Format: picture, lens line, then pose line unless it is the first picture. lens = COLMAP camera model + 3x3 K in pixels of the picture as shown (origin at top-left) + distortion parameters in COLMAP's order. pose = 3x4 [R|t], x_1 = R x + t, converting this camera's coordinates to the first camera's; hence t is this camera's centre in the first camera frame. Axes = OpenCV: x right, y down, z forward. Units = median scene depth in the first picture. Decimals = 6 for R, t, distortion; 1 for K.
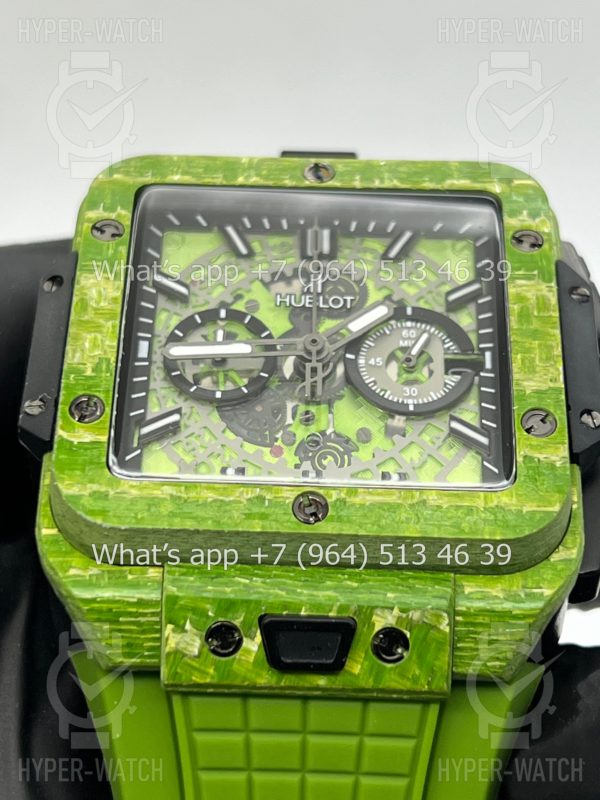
lens RADIAL K [[1871.8, 0, 302.2], [0, 1871.8, 400.0], [0, 0, 1]] dist [0.197228, 0.000000]
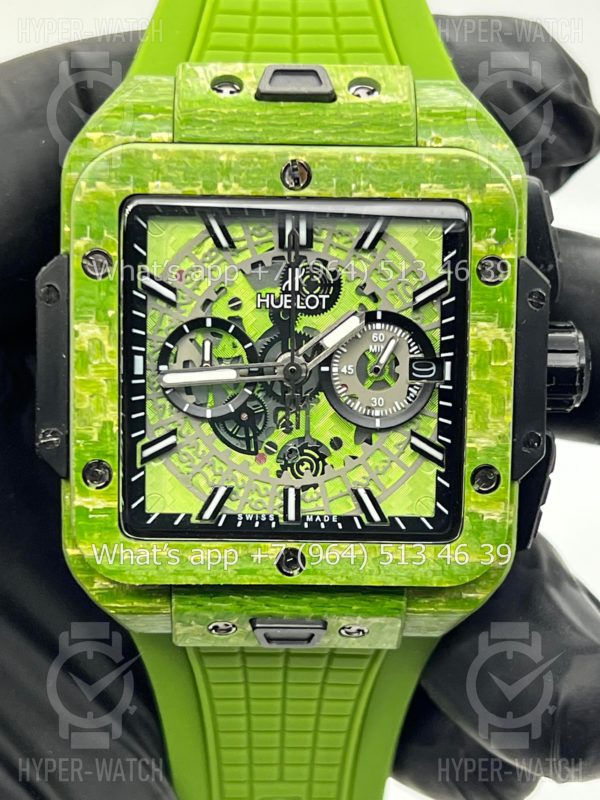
lens RADIAL K [[1871.8, 0, 298.7], [0, 1871.8, 421.9], [0, 0, 1]] dist [0.197228, 0.000000]
pose [[0.999887, -0.010905, 0.010330, -0.001831], [0.000574, 0.714939, 0.699186, -0.802013], [-0.015010, -0.699101, 0.714865, 0.185817]]
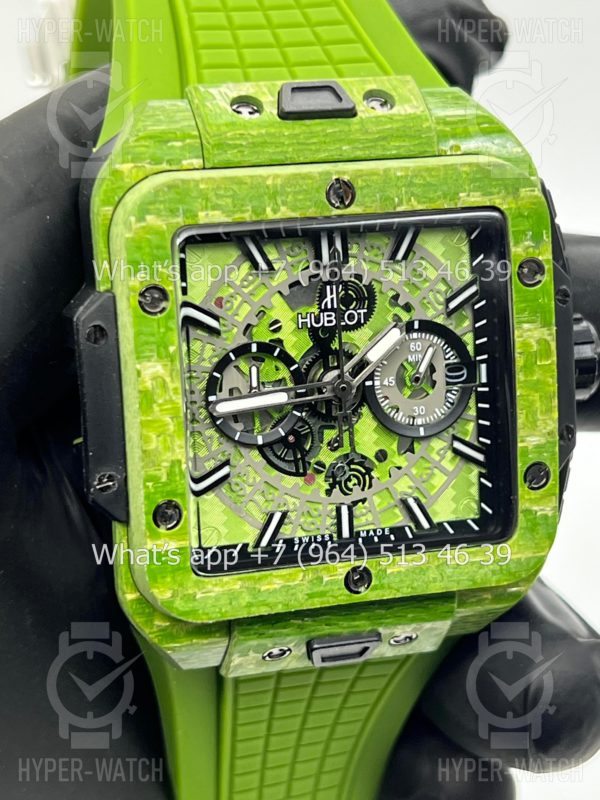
lens RADIAL K [[1871.8, 0, 298.1], [0, 1871.8, 398.3], [0, 0, 1]] dist [0.197228, 0.000000]
pose [[0.958270, -0.110604, 0.263601, -0.317663], [-0.108557, 0.712245, 0.693486, -0.806378], [-0.264451, -0.693163, 0.670516, 0.264992]]
